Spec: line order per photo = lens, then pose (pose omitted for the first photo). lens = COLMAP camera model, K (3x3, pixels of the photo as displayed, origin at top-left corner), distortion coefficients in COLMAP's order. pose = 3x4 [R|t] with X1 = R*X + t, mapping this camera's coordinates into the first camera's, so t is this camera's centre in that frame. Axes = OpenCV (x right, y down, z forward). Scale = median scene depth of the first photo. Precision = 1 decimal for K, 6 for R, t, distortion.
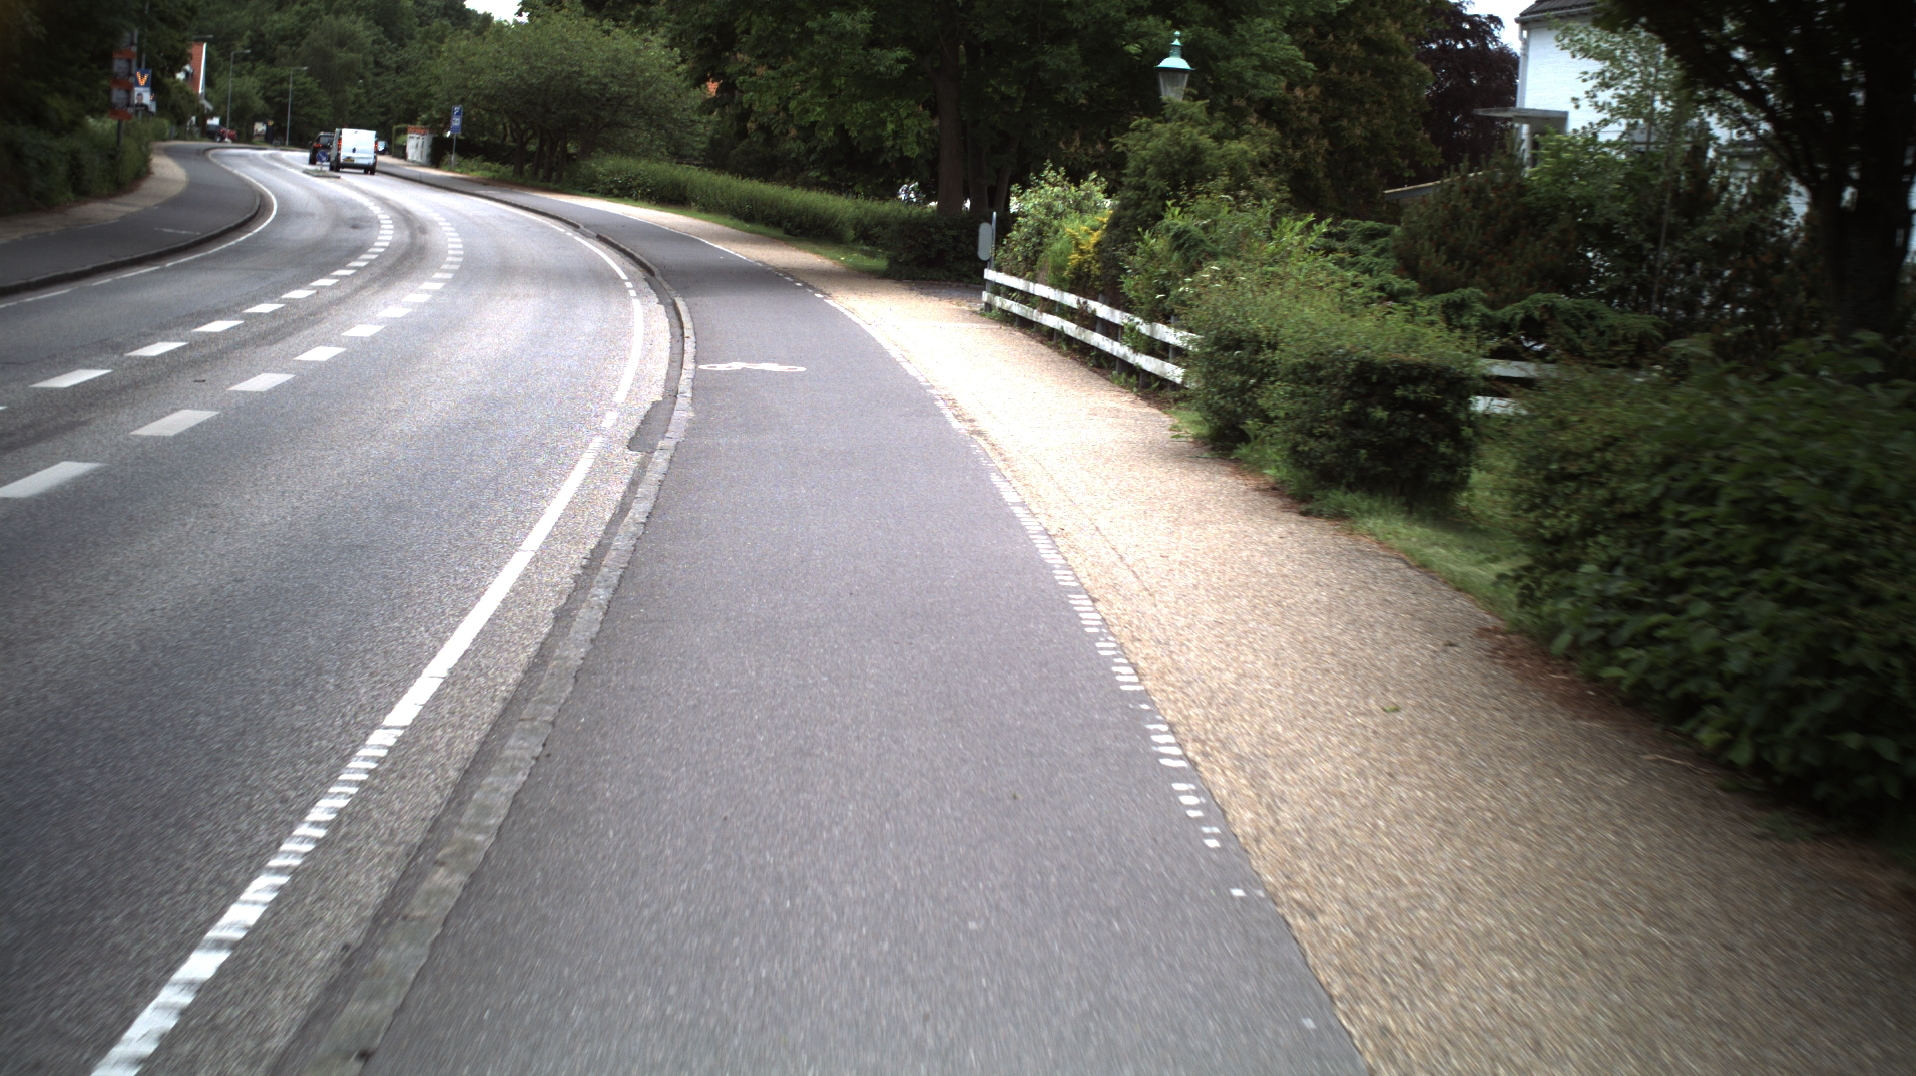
lens RADIAL K [[3395.1, 0, 958.0], [0, 3395.1, 538.0], [0, 0, 1]] dist [-0.292778, 0.382567]
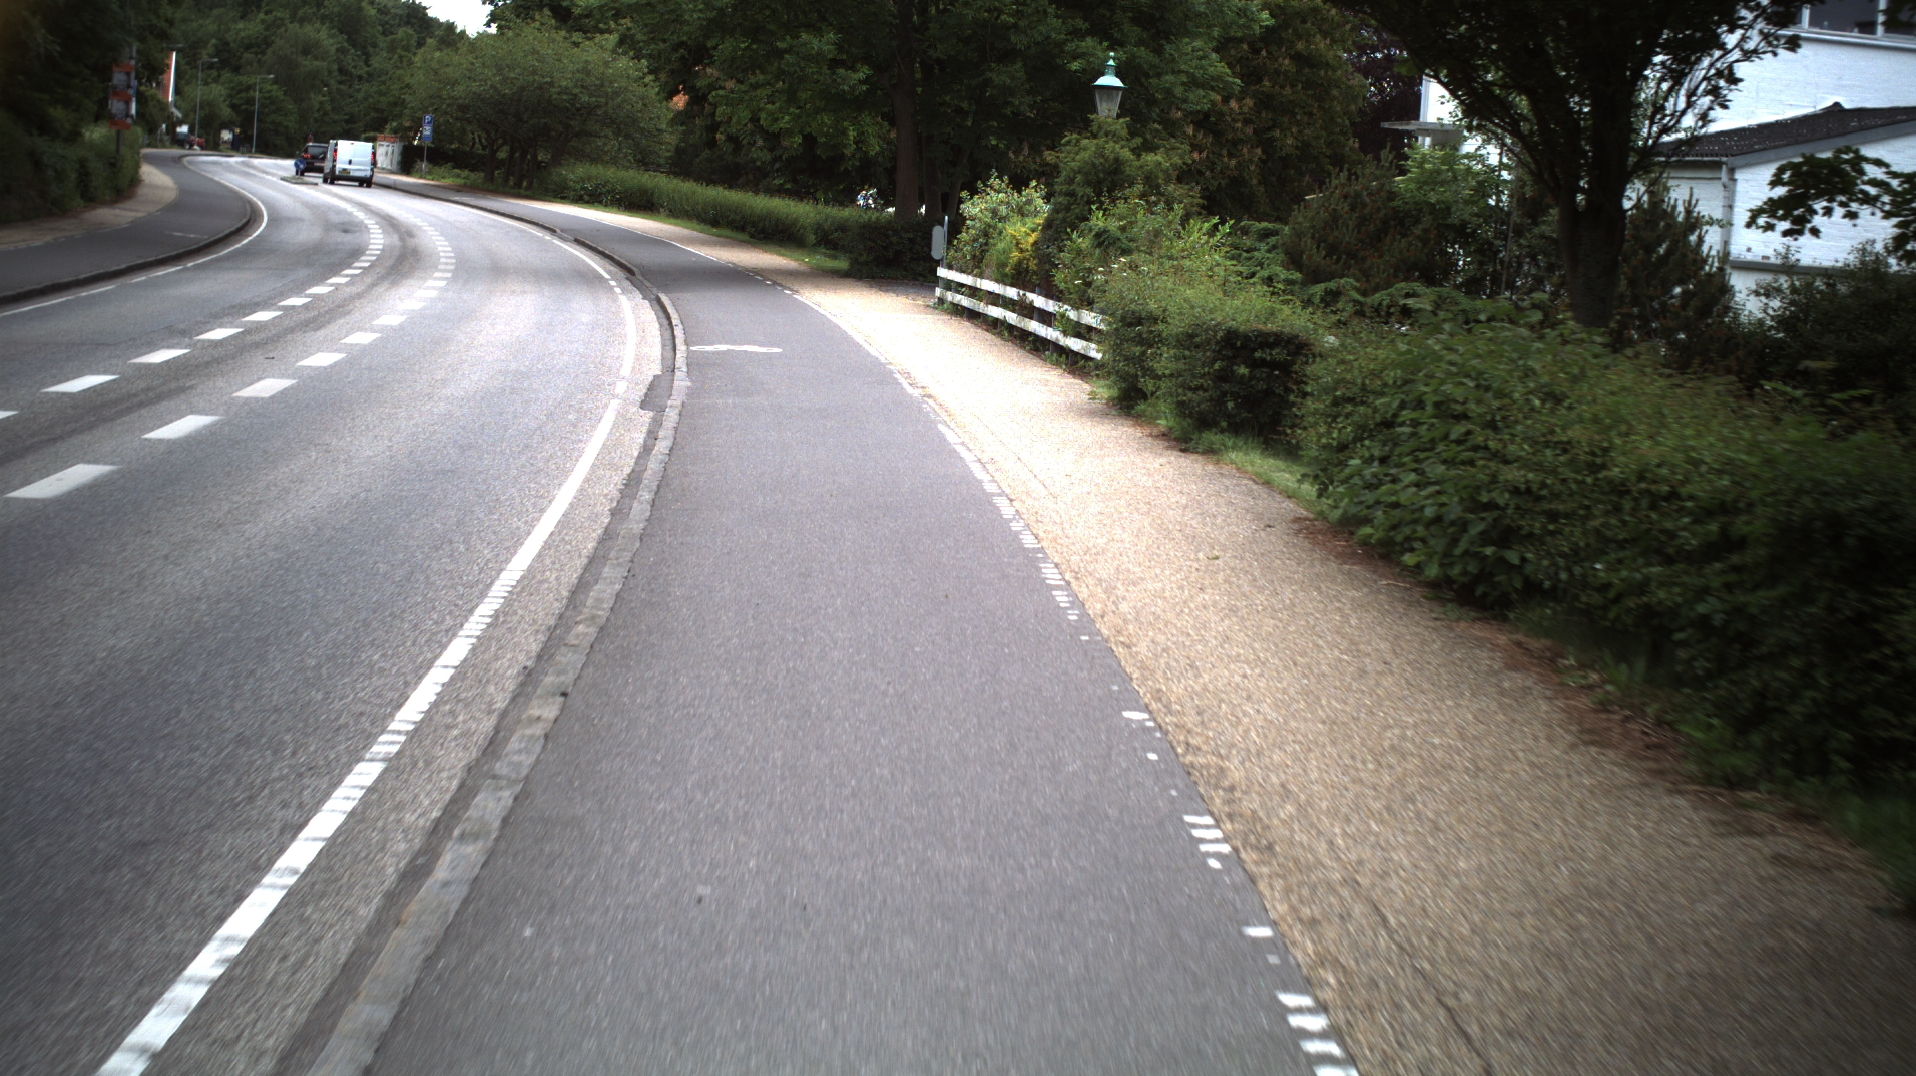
lens RADIAL K [[3395.1, 0, 958.0], [0, 3395.1, 538.0], [0, 0, 1]] dist [-0.292778, 0.382567]
pose [[0.999922, -0.001128, 0.012444, 0.000731], [0.001151, 0.999998, -0.001847, 0.012687], [-0.012442, 0.001861, 0.999921, -0.123140]]
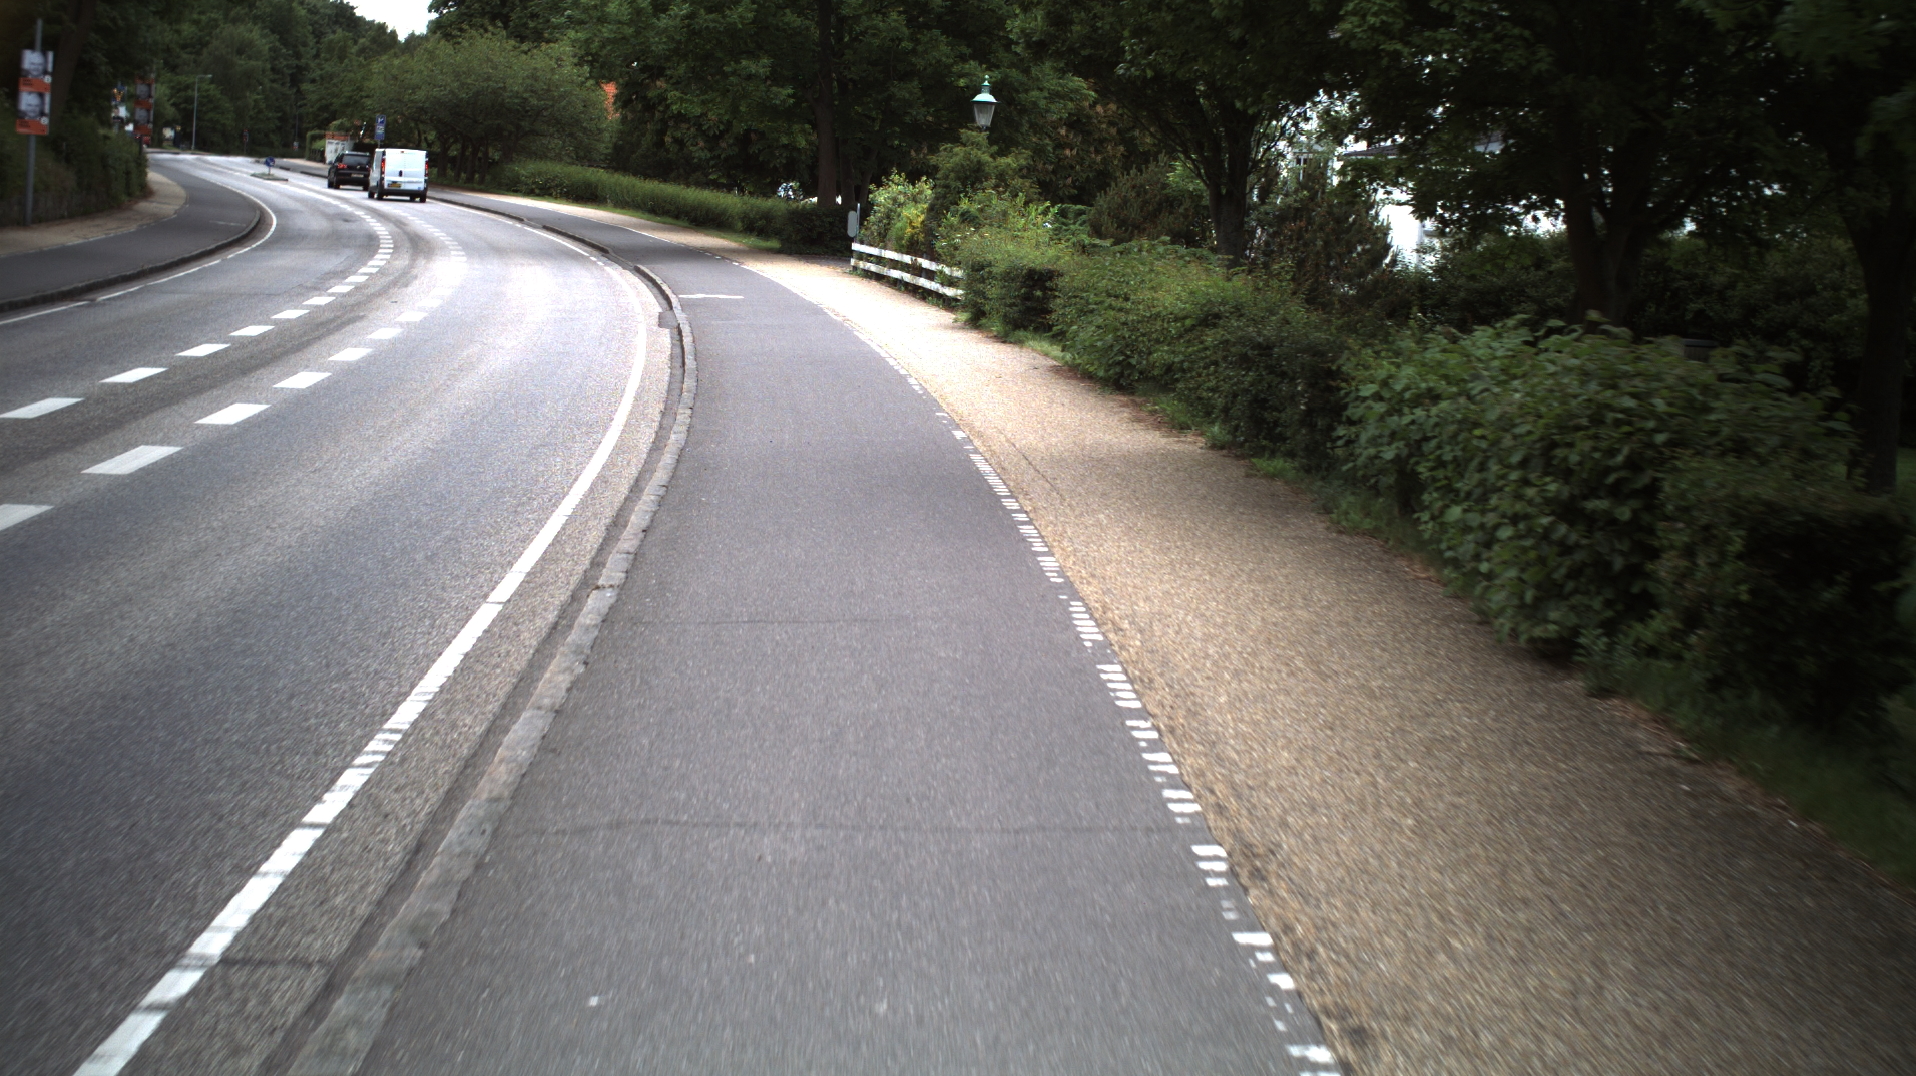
lens RADIAL K [[3395.1, 0, 958.0], [0, 3395.1, 538.0], [0, 0, 1]] dist [-0.292778, 0.382567]
pose [[0.999266, -0.008462, 0.037371, -0.002304], [0.008430, 0.999964, 0.001017, 0.050289], [-0.037378, -0.000701, 0.999301, -0.493287]]
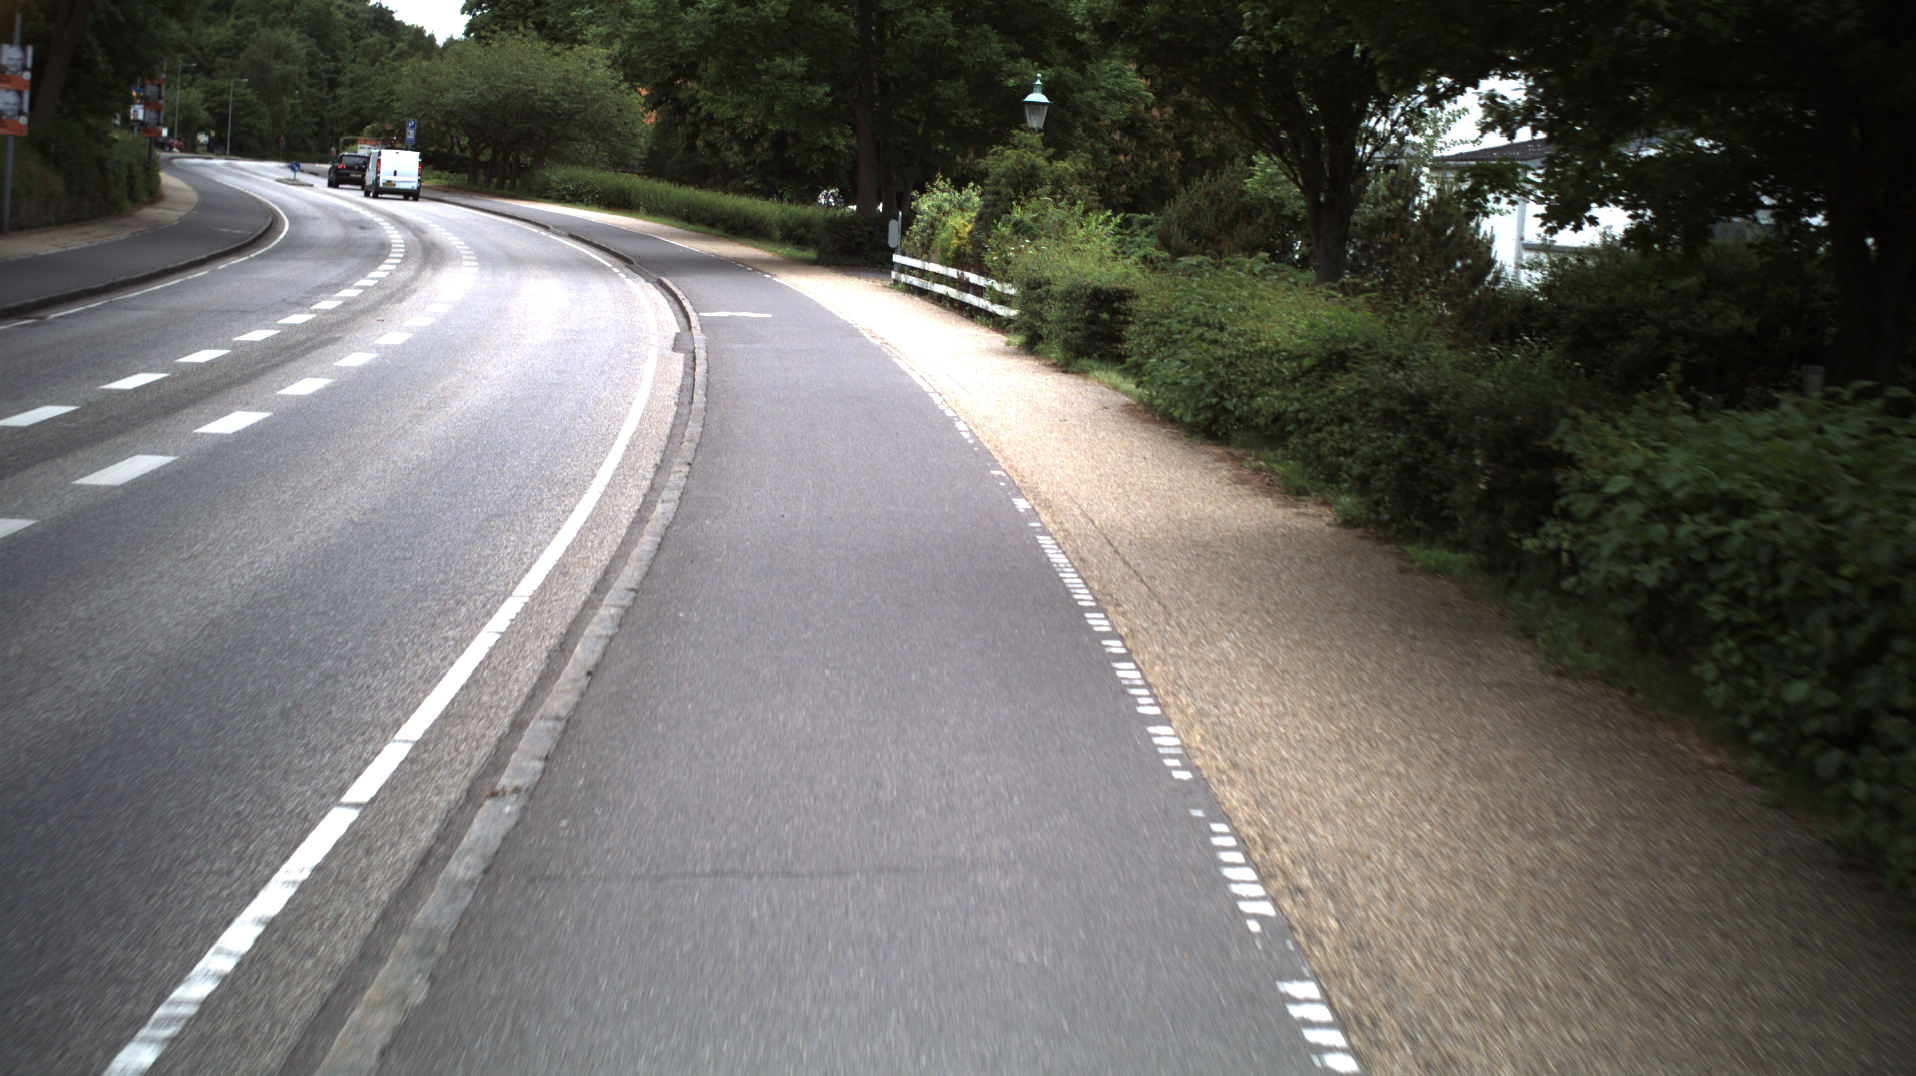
lens RADIAL K [[3395.1, 0, 958.0], [0, 3395.1, 538.0], [0, 0, 1]] dist [-0.292778, 0.382567]
pose [[0.999679, -0.004989, 0.024835, -0.000281], [0.005025, 0.999986, -0.001361, 0.037967], [-0.024828, 0.001485, 0.999691, -0.370087]]
